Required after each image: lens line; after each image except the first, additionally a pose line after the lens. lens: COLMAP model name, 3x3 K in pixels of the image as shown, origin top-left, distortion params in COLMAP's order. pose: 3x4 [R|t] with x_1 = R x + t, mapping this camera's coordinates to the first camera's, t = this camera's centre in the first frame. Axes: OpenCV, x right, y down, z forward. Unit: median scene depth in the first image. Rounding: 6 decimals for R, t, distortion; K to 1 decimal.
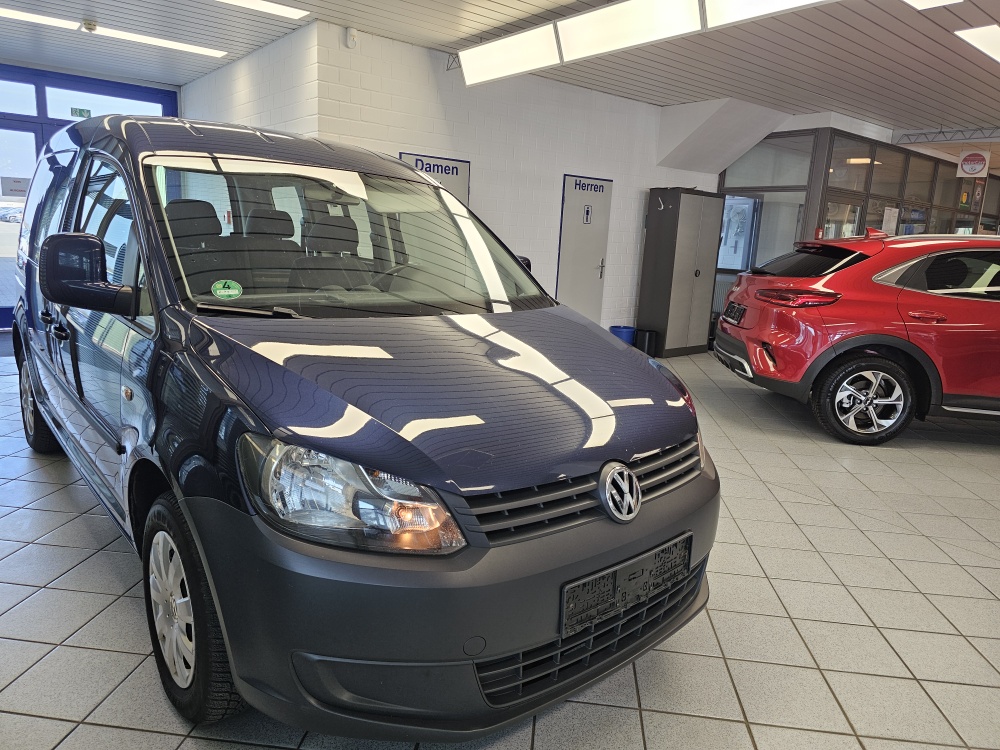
lens RADIAL K [[679.7, 0, 496.3], [0, 679.7, 375.4], [0, 0, 1]] dist [0.049790, -0.041274]
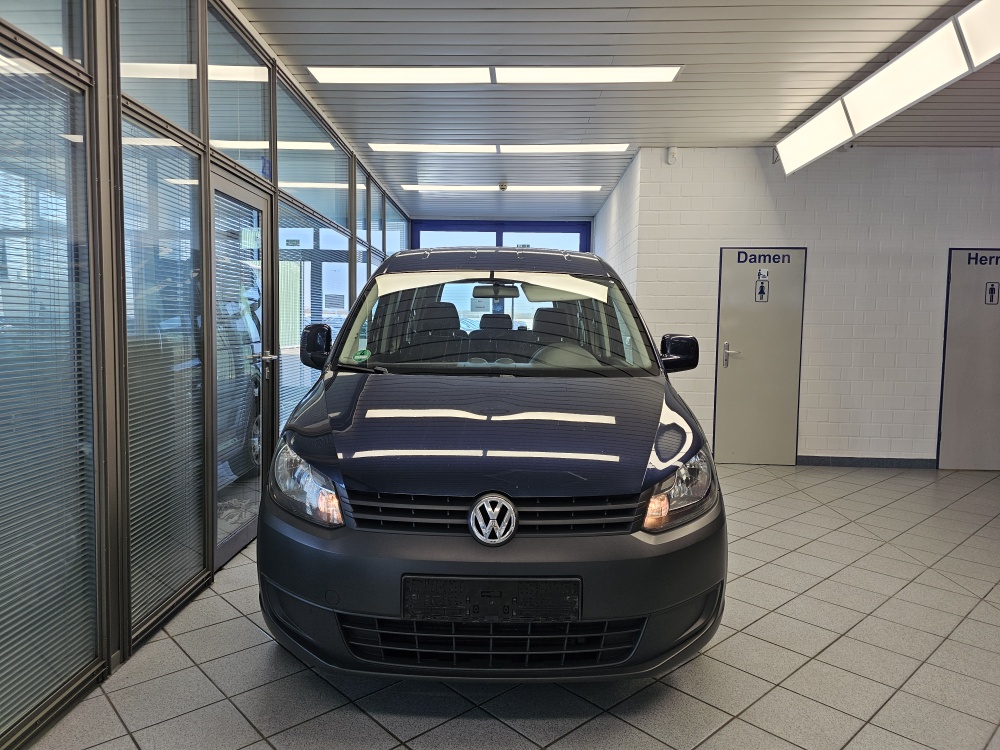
lens RADIAL K [[679.7, 0, 491.9], [0, 679.7, 373.2], [0, 0, 1]] dist [0.049790, -0.041274]
pose [[0.743256, 0.009614, -0.668938, 0.307435], [-0.112773, 0.987389, -0.111111, 0.018112], [0.659433, 0.158022, 0.734967, 0.035616]]
